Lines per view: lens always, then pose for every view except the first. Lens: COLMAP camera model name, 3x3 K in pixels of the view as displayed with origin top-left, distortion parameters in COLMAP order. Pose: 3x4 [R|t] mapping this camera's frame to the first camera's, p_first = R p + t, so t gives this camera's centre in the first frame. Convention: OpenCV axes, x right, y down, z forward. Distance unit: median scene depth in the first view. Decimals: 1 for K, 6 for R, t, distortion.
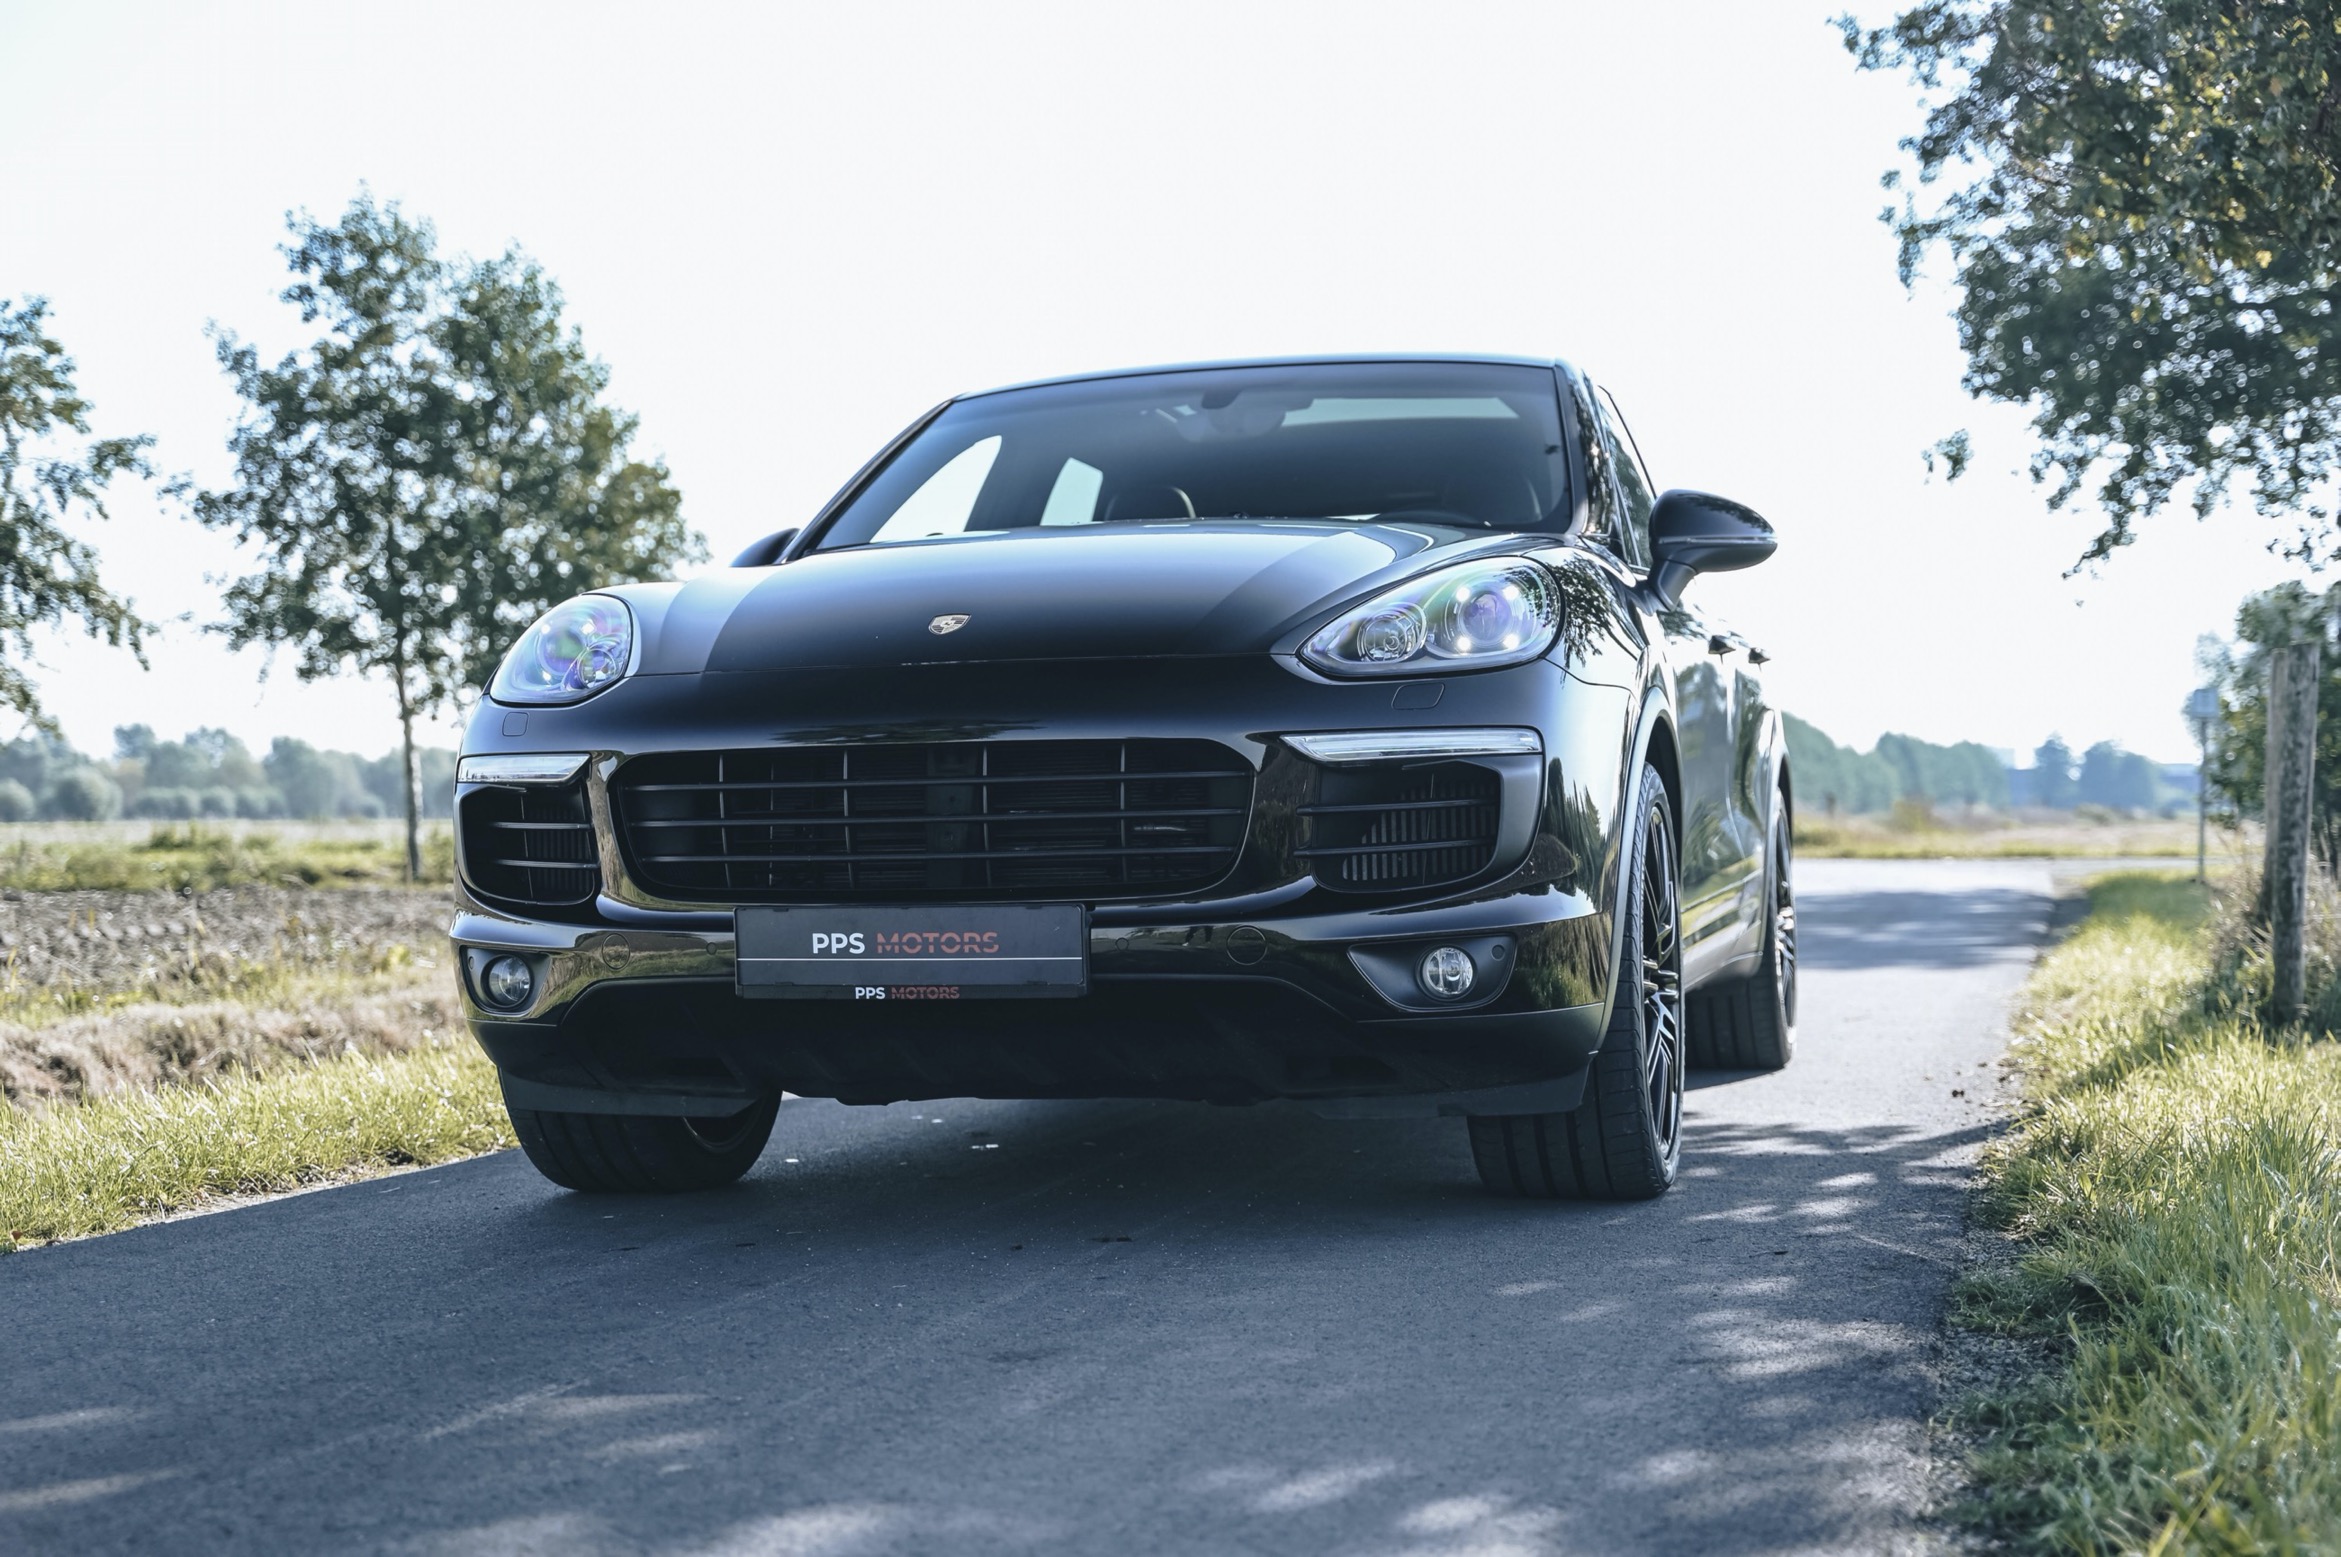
lens RADIAL K [[3212.7, 0, 1170.4], [0, 3212.7, 784.7], [0, 0, 1]] dist [0.062967, 0.000000]
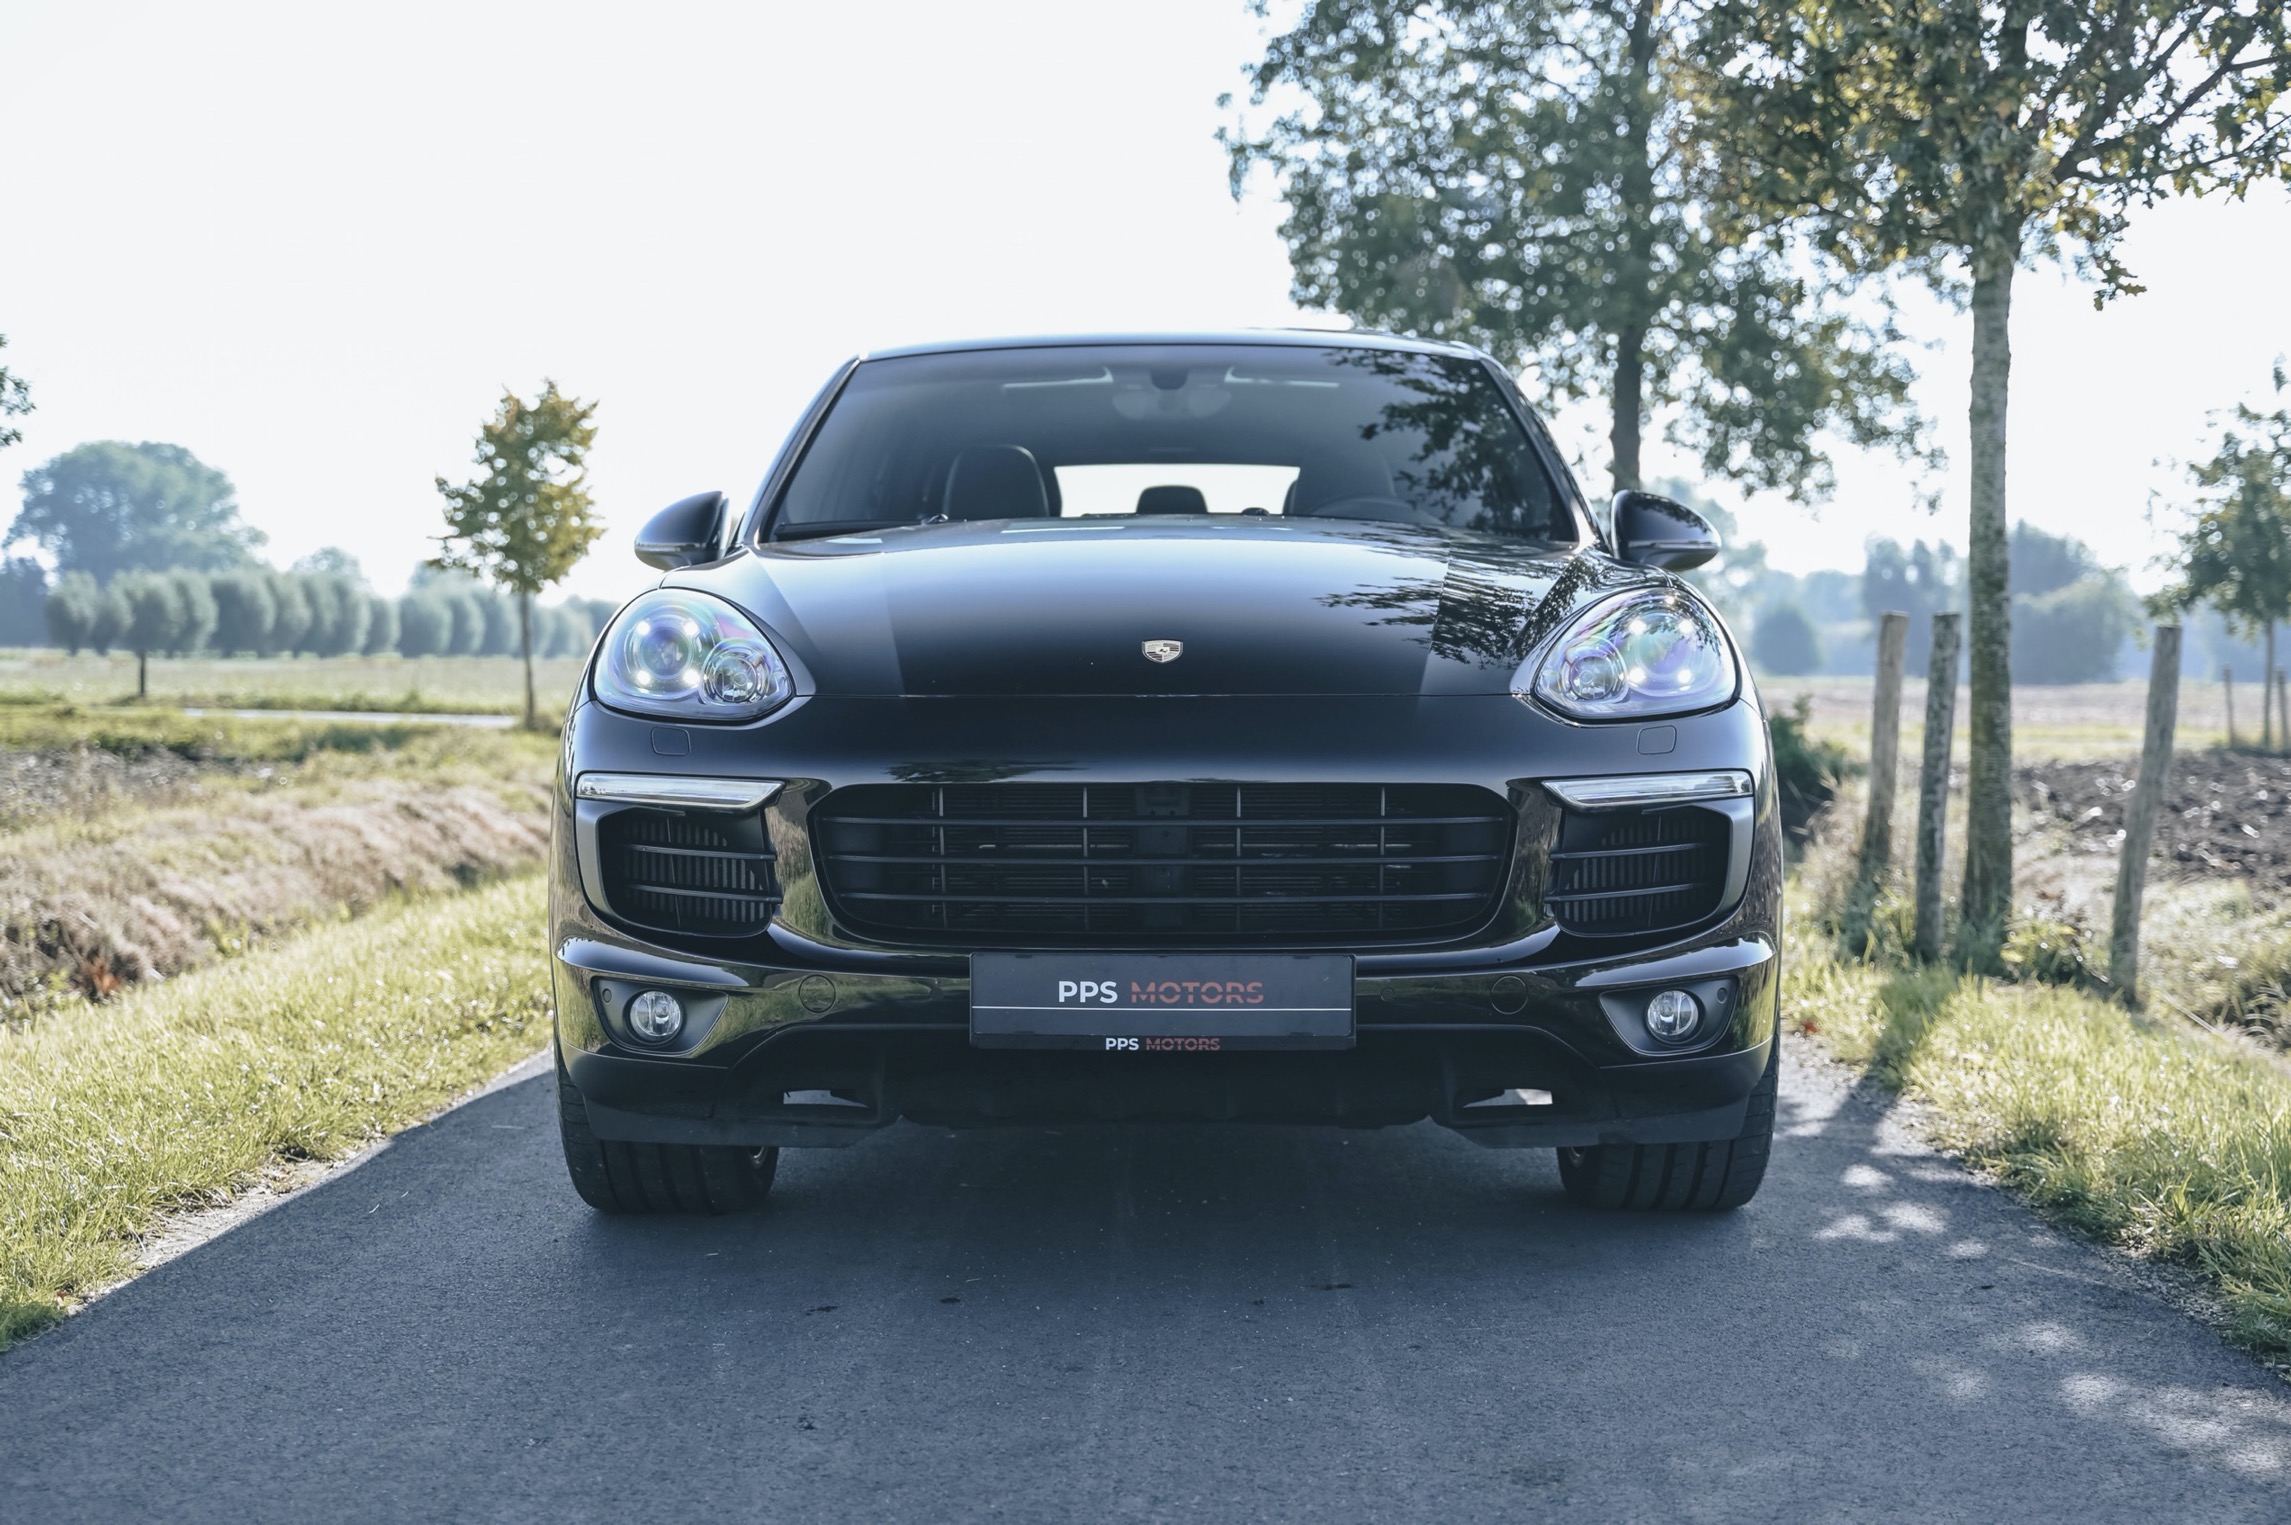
lens RADIAL K [[3045.3, 0, 1152.3], [0, 3045.3, 752.9], [0, 0, 1]] dist [0.030771, 0.000000]
pose [[0.970094, 0.010794, 0.242488, -0.282312], [-0.020249, 0.999127, 0.036532, -0.050923], [-0.241882, -0.040349, 0.969466, 0.113039]]
